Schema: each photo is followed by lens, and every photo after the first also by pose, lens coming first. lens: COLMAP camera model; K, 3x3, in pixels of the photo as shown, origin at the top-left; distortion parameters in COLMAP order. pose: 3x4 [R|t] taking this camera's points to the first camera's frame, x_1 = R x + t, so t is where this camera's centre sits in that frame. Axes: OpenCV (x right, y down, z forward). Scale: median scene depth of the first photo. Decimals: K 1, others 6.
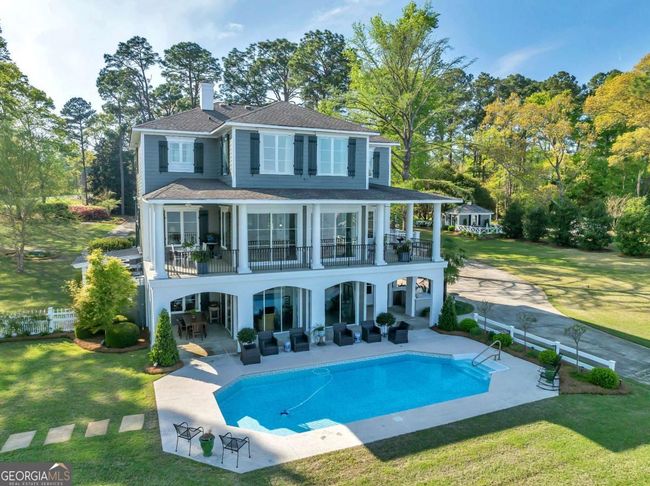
lens RADIAL K [[458.4, 0, 325.0], [0, 458.4, 243.0], [0, 0, 1]] dist [-0.044076, 0.004446]
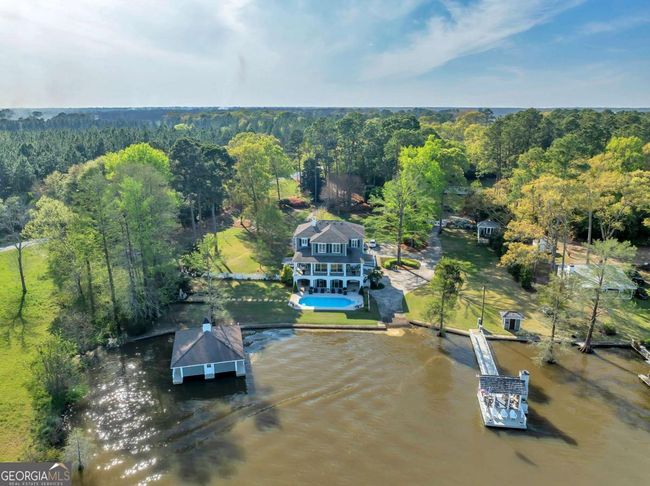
lens RADIAL K [[458.4, 0, 325.0], [0, 458.4, 243.0], [0, 0, 1]] dist [-0.044076, 0.004446]
pose [[0.889866, 0.119302, -0.440346, 1.738922], [-0.033369, 0.979638, 0.197978, -1.052026], [0.454999, -0.161480, 0.875728, -2.647785]]
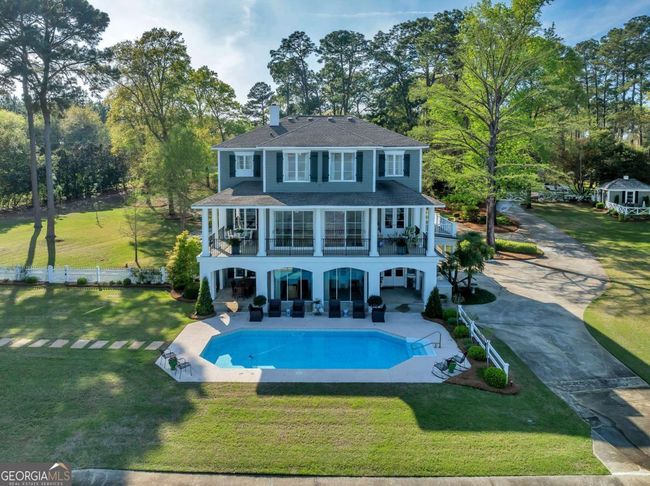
lens RADIAL K [[466.6, 0, 322.5], [0, 466.6, 196.4], [0, 0, 1]] dist [-0.038486, 0.000891]
pose [[0.907645, 0.027679, -0.418826, 0.508688], [-0.030410, 0.999537, 0.000153, -0.106958], [0.418636, 0.012598, 0.908067, -0.188512]]
